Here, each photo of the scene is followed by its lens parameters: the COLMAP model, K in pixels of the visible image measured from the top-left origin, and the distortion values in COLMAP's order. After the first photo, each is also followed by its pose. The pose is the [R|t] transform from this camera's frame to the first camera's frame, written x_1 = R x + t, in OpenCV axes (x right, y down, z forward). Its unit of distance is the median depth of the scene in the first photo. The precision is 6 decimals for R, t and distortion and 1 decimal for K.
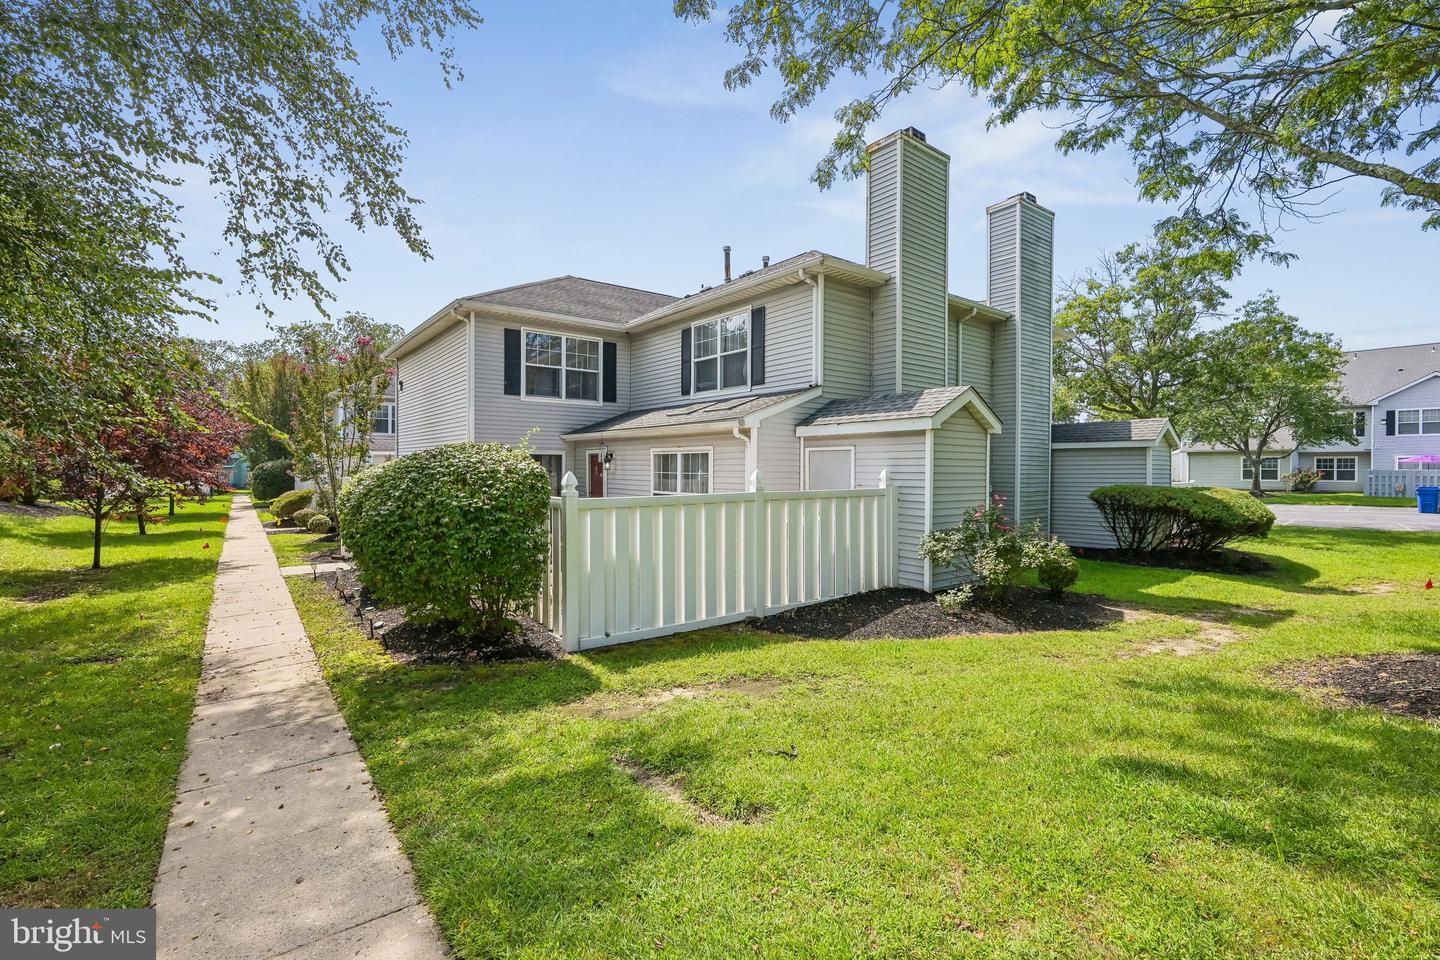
lens RADIAL K [[608.8, 0, 720.0], [0, 608.8, 480.0], [0, 0, 1]] dist [-0.000485, -0.000015]
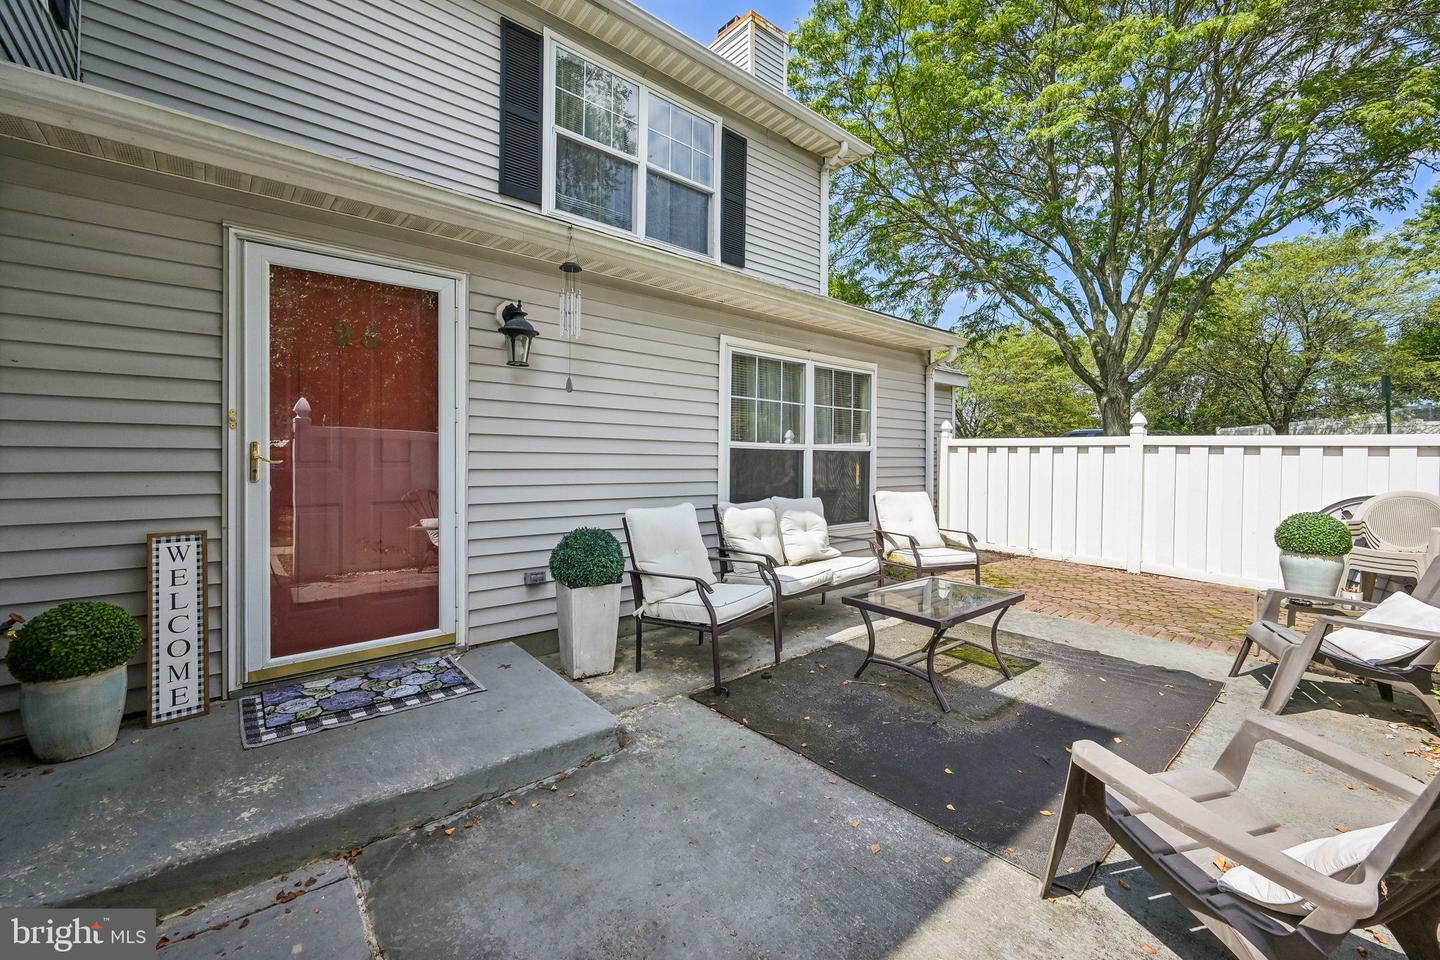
lens RADIAL K [[582.9, 0, 714.2], [0, 582.9, 468.2], [0, 0, 1]] dist [-0.001181, 0.000095]
pose [[-0.031724, -0.024441, 0.999198, -0.434337], [0.016045, 0.999560, 0.024959, 0.020574], [-0.999368, 0.016824, -0.031318, 0.900850]]
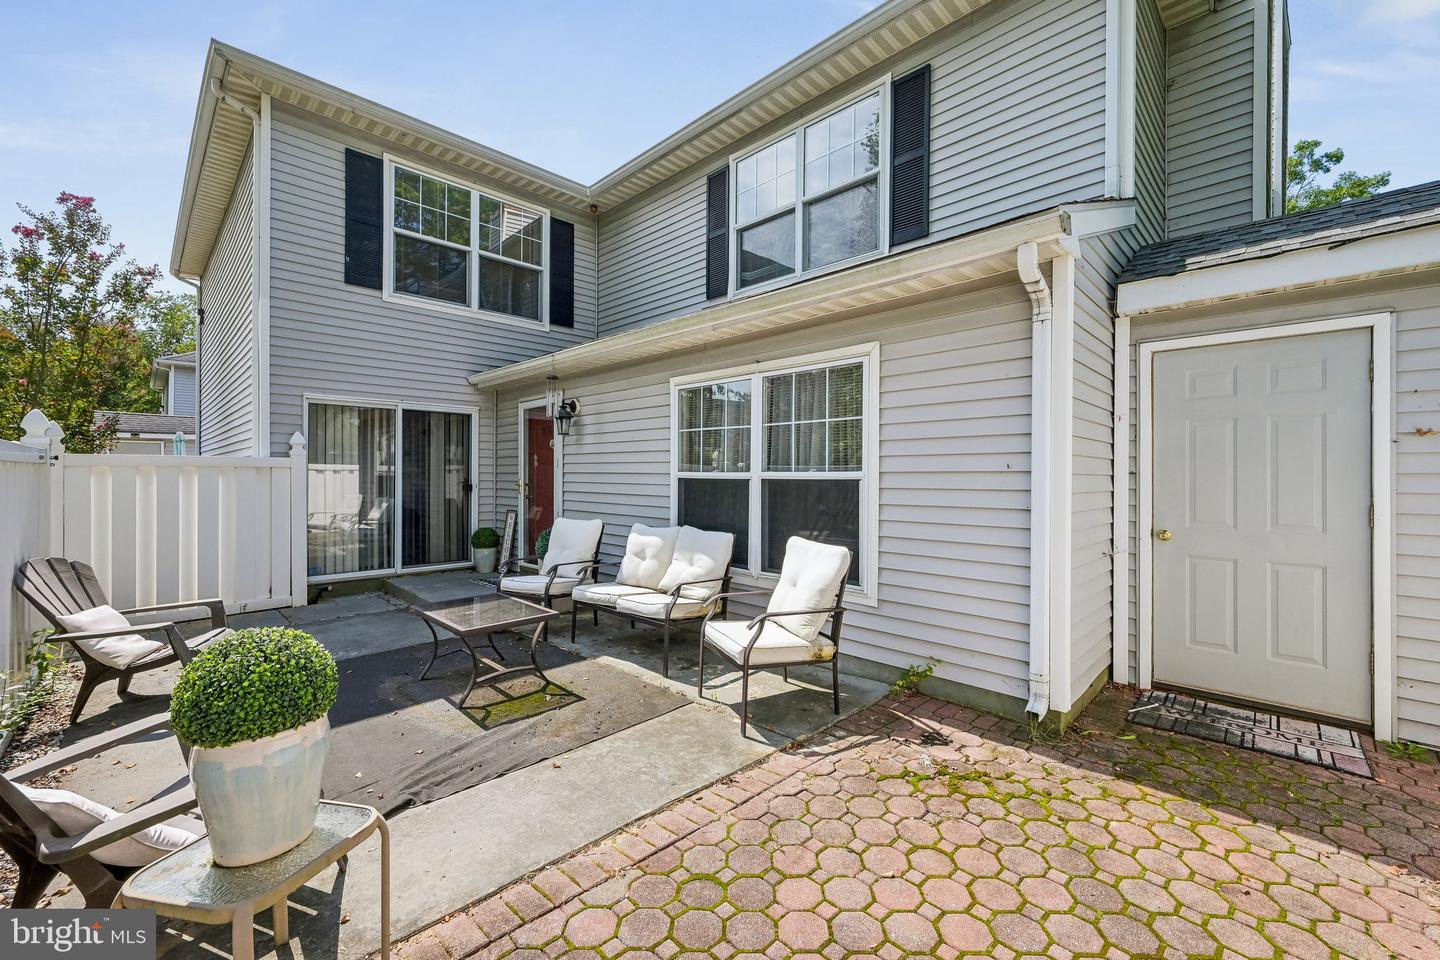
lens RADIAL K [[577.6, 0, 720.0], [0, 577.6, 480.0], [0, 0, 1]] dist [-0.000507, -0.000035]
pose [[0.992476, -0.000606, 0.122436, -0.114105], [0.002507, 0.999879, -0.015367, 0.024670], [-0.122412, 0.015558, 0.992357, 0.511209]]
